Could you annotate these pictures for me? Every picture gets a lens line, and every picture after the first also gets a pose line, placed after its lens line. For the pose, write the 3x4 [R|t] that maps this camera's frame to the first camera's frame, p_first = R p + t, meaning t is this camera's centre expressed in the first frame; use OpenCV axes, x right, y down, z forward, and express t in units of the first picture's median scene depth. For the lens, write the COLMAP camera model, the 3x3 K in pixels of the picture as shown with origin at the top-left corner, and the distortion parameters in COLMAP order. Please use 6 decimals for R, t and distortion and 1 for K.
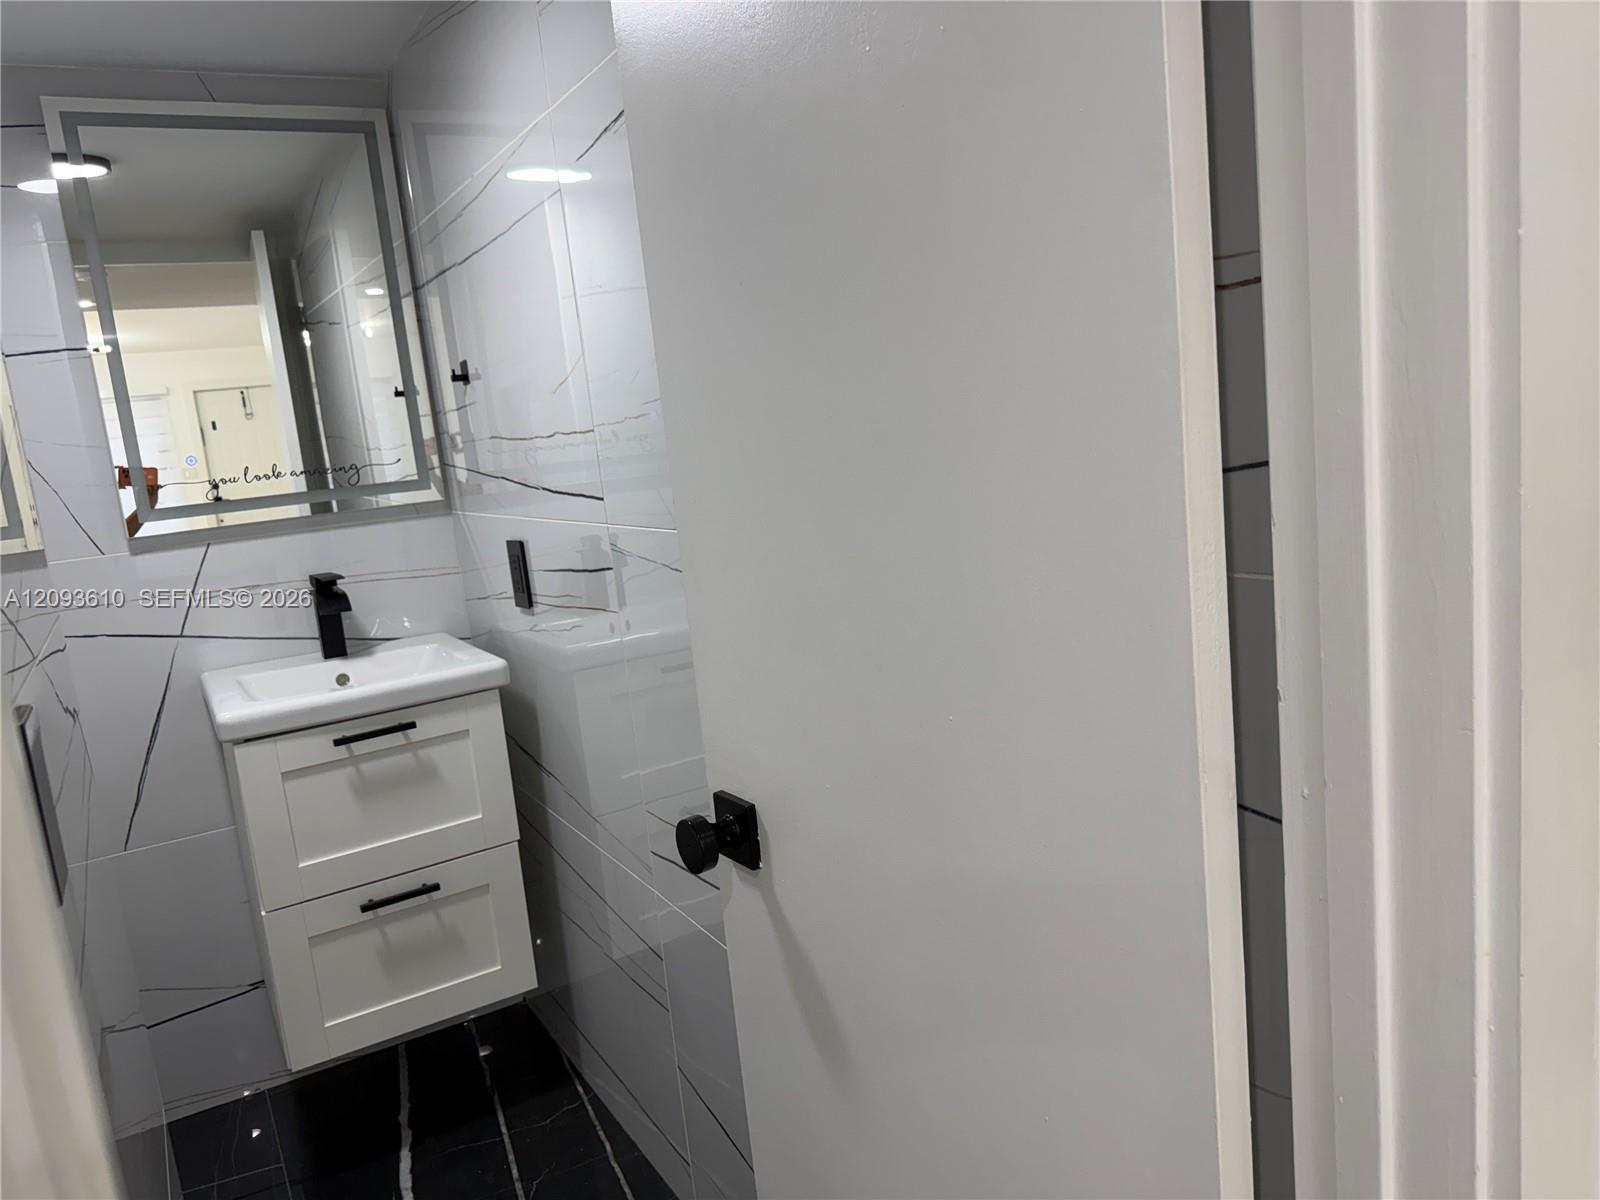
lens RADIAL K [[1122.4, 0, 800.0], [0, 1122.4, 600.0], [0, 0, 1]] dist [0.010808, -0.002568]
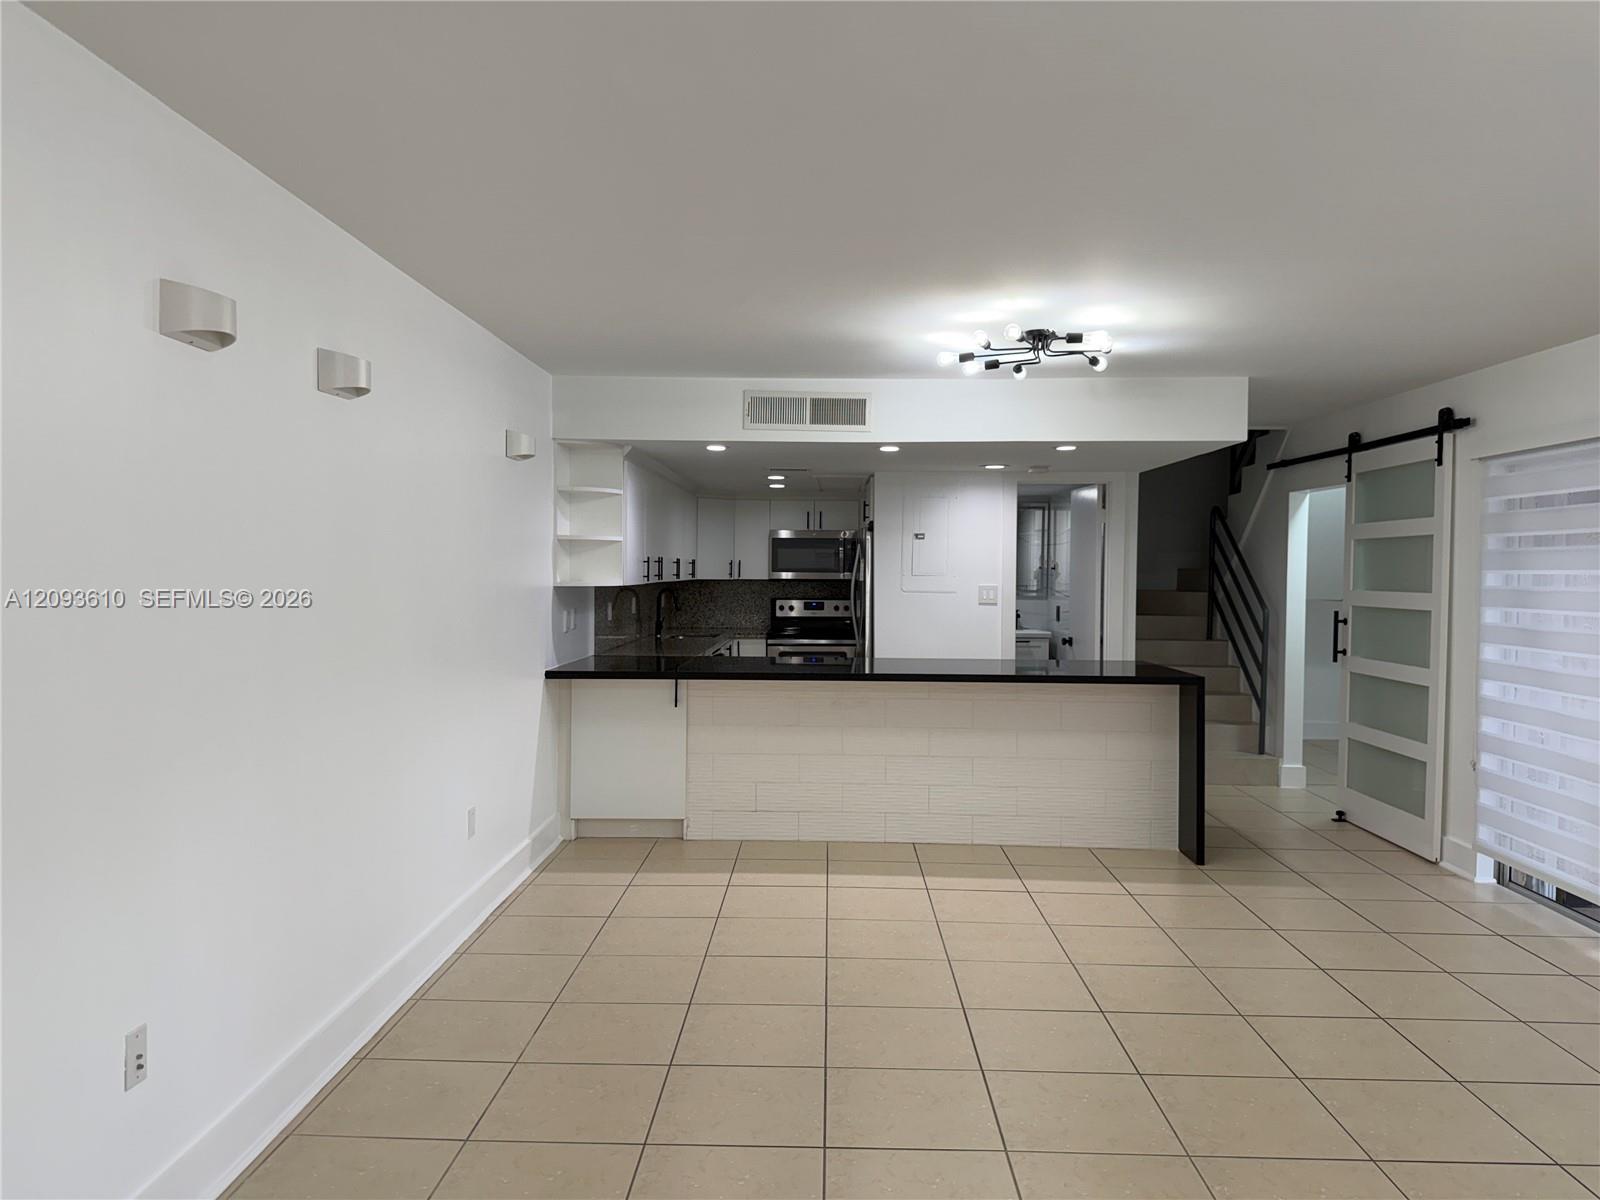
lens RADIAL K [[1122.4, 0, 800.0], [0, 1122.4, 600.0], [0, 0, 1]] dist [0.010808, -0.002568]
pose [[0.839748, 0.123013, -0.528859, 1.163596], [-0.179480, 0.982136, -0.056541, 0.337277], [0.512455, 0.142400, 0.846825, -3.100058]]
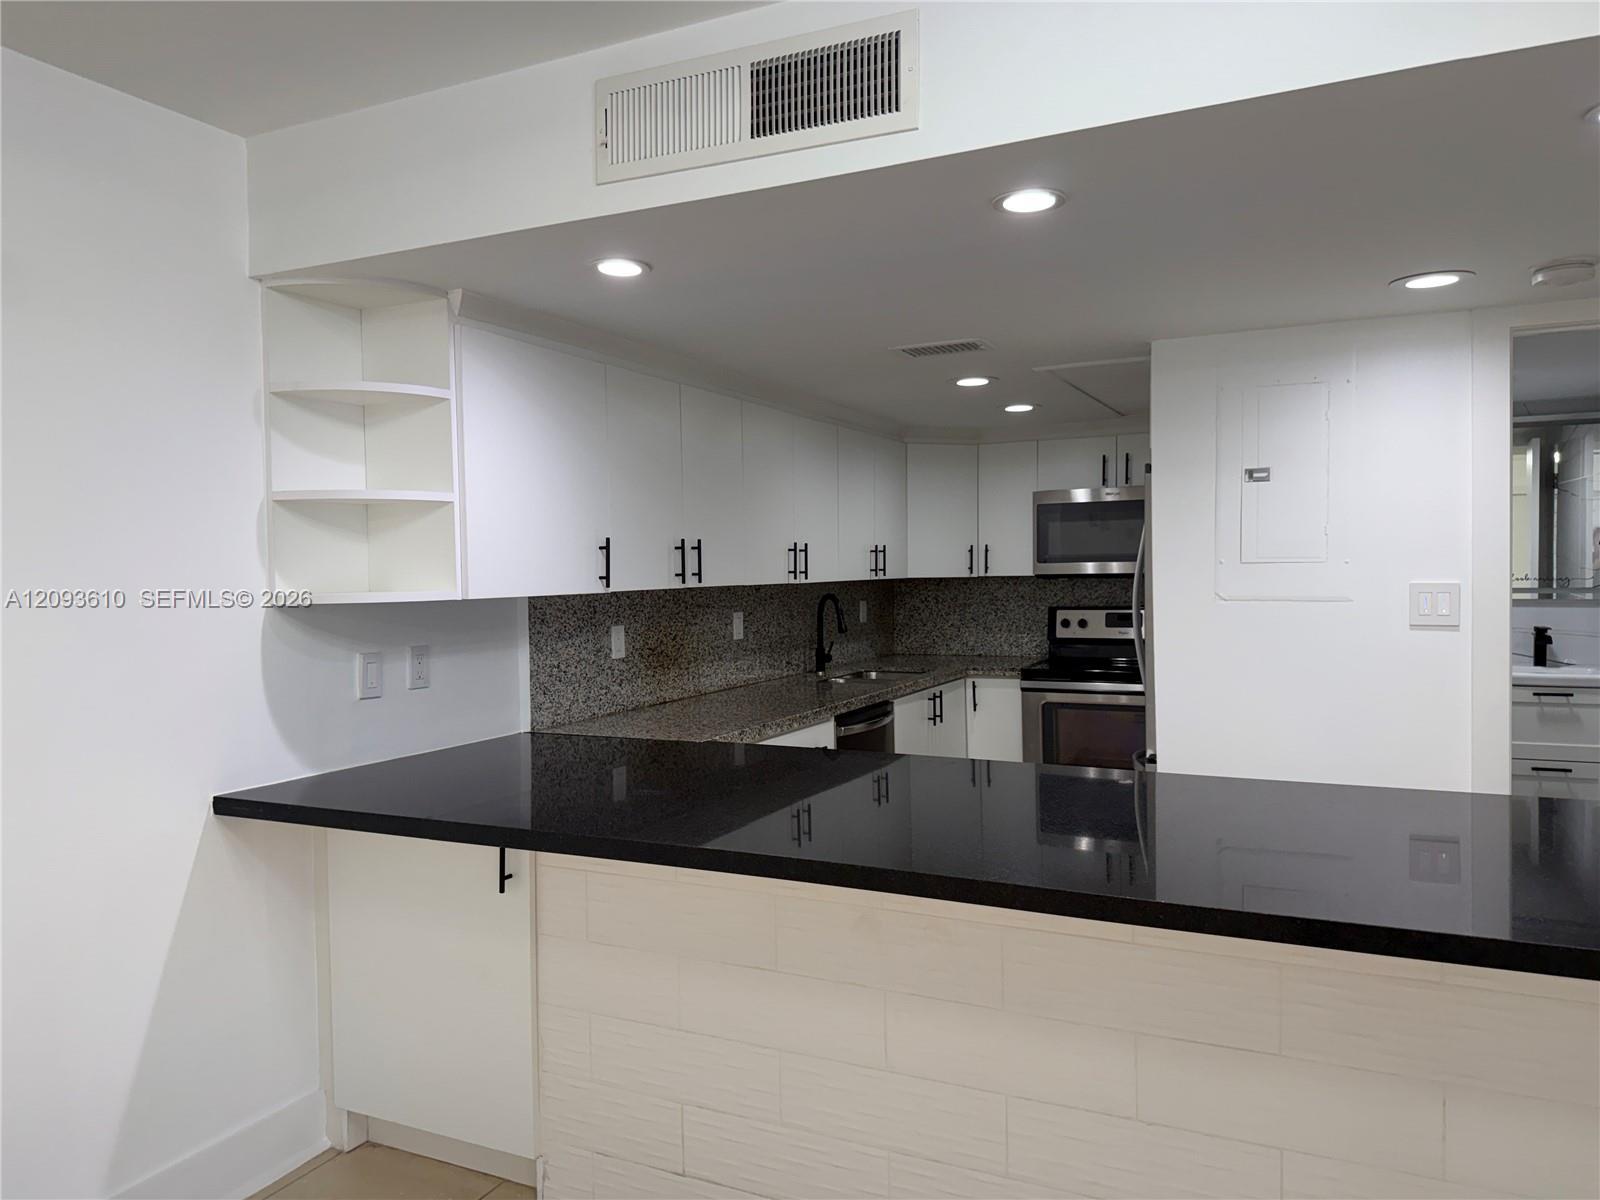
lens RADIAL K [[1122.4, 0, 800.0], [0, 1122.4, 600.0], [0, 0, 1]] dist [0.010808, -0.002568]
pose [[0.548282, 0.120469, -0.827571, 0.590138], [-0.177862, 0.983728, 0.025363, 0.127477], [0.817161, 0.133288, 0.560787, -1.405116]]
